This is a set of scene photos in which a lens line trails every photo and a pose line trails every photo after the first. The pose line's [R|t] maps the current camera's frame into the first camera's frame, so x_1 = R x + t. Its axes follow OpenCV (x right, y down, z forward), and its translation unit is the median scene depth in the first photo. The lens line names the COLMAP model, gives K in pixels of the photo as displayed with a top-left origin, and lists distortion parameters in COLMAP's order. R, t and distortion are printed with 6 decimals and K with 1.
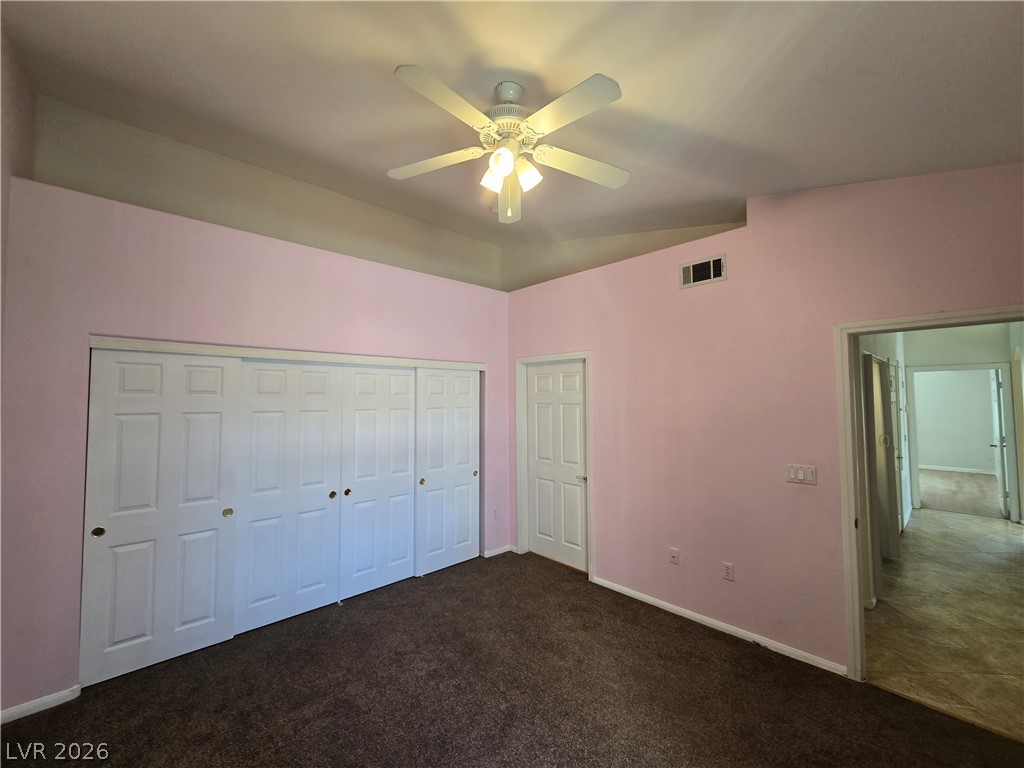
lens RADIAL K [[419.0, 0, 507.0], [0, 419.0, 382.3], [0, 0, 1]] dist [0.000633, 0.000491]
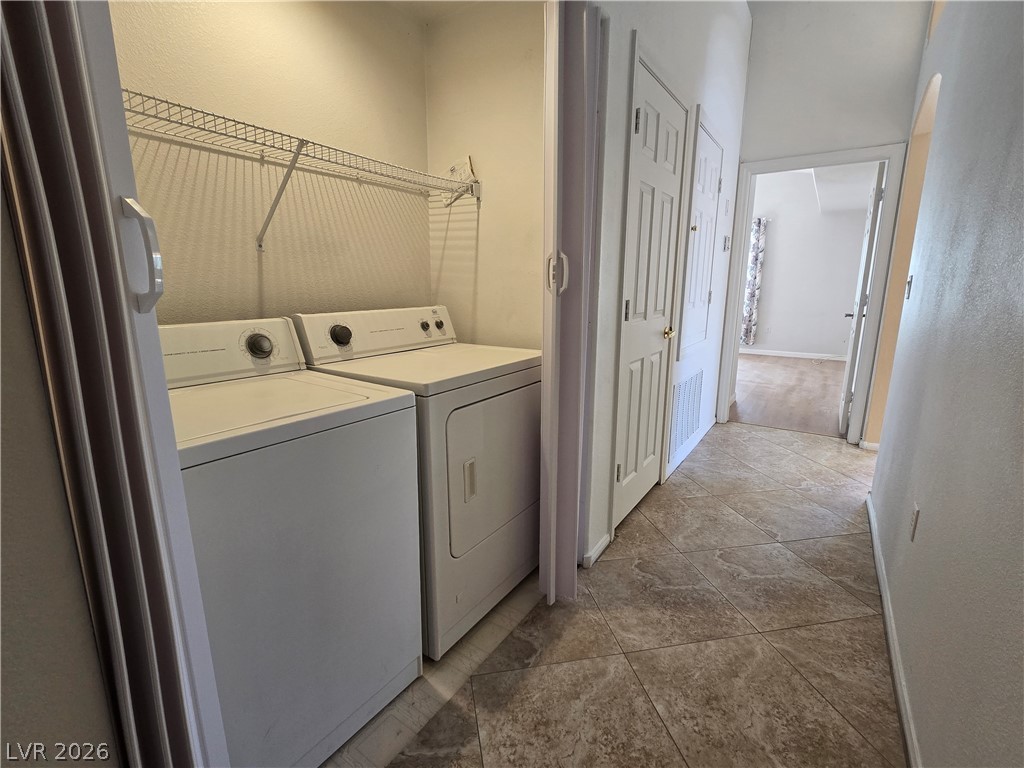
lens RADIAL K [[467.5, 0, 514.1], [0, 467.5, 381.7], [0, 0, 1]] dist [0.000988, -0.001198]
pose [[0.974779, -0.033317, 0.220669, 0.596295], [-0.020902, 0.970816, 0.238911, 0.102600], [-0.222189, -0.237498, 0.945636, 0.498255]]
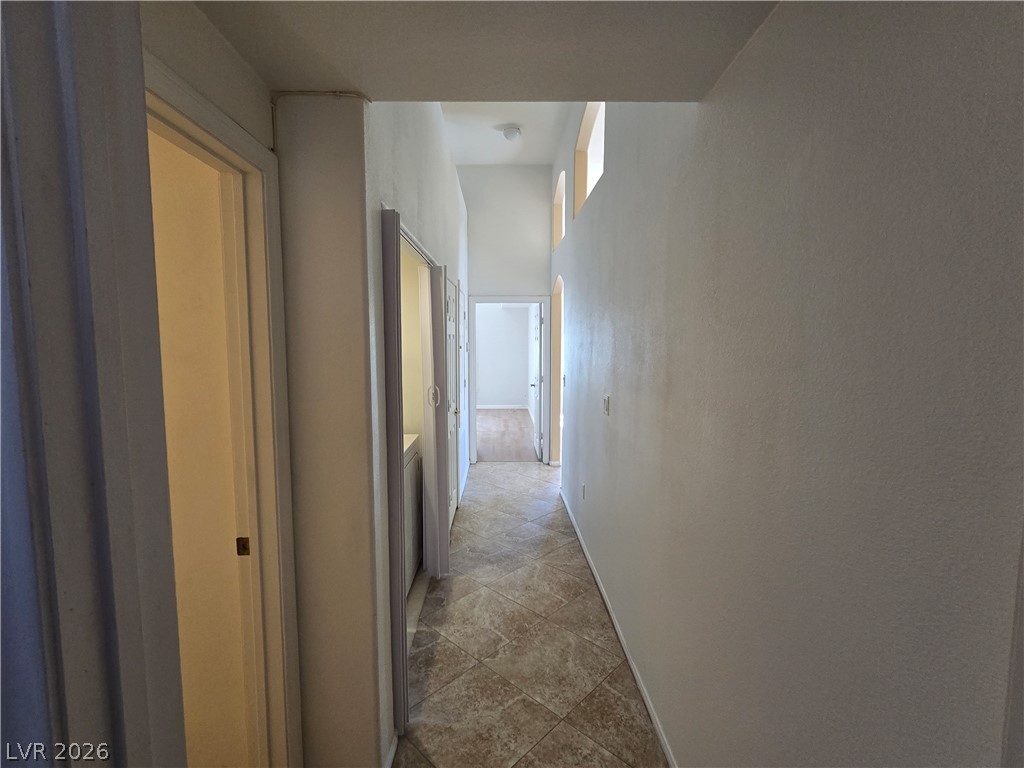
lens RADIAL K [[467.2, 0, 512.8], [0, 467.2, 383.8], [0, 0, 1]] dist [0.003037, 0.000083]
pose [[0.665651, -0.059468, 0.743890, 0.356490], [-0.037419, 0.992906, 0.112858, 0.030474], [-0.745325, -0.102960, 0.658704, 0.354753]]
